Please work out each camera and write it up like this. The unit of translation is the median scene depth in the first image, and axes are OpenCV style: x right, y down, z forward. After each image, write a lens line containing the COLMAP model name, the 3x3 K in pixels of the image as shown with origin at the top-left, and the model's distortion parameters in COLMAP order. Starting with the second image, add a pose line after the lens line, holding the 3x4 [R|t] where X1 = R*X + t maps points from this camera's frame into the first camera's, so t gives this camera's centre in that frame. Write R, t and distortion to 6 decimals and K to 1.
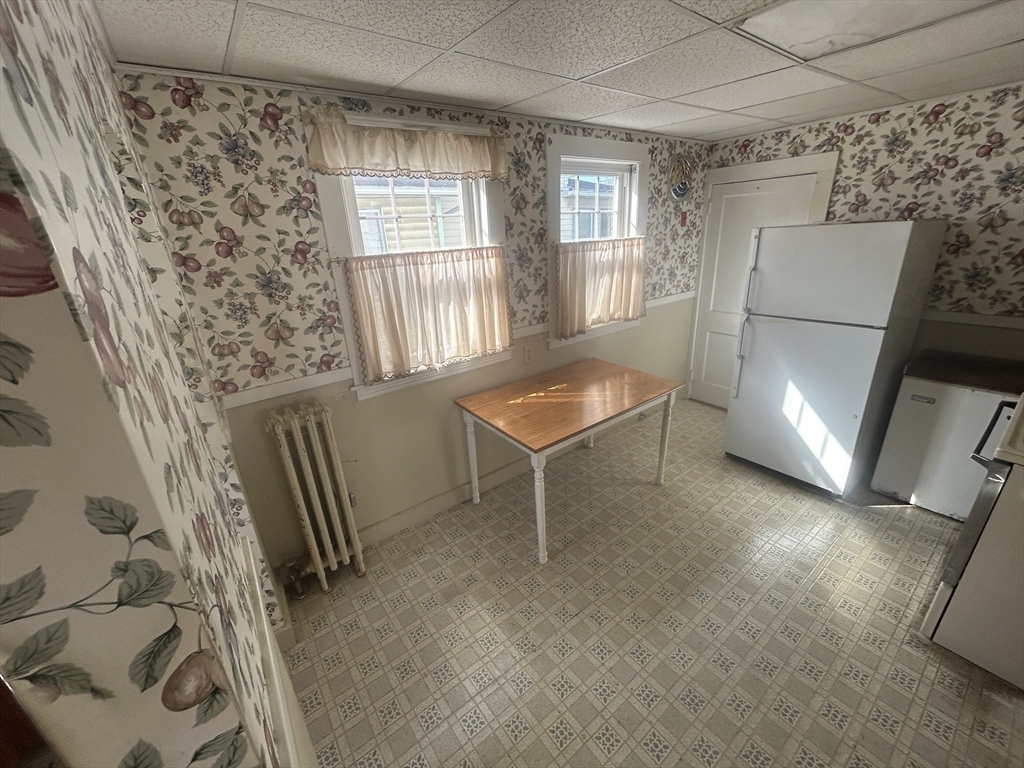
lens RADIAL K [[410.9, 0, 510.5], [0, 410.9, 382.7], [0, 0, 1]] dist [0.000366, -0.000345]
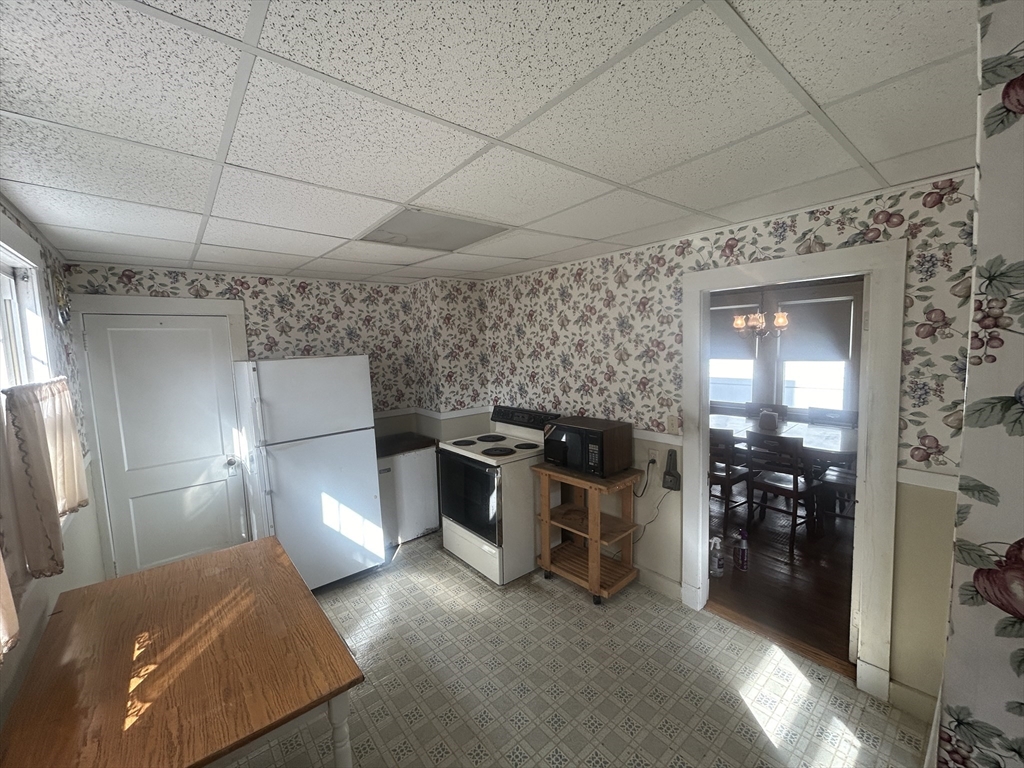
lens RADIAL K [[410.9, 0, 510.5], [0, 410.9, 382.7], [0, 0, 1]] dist [0.000366, -0.000345]
pose [[-0.045382, -0.044914, 0.997960, -0.416624], [0.381097, 0.922660, 0.058856, -0.151015], [-0.923421, 0.382990, -0.024756, 0.470406]]
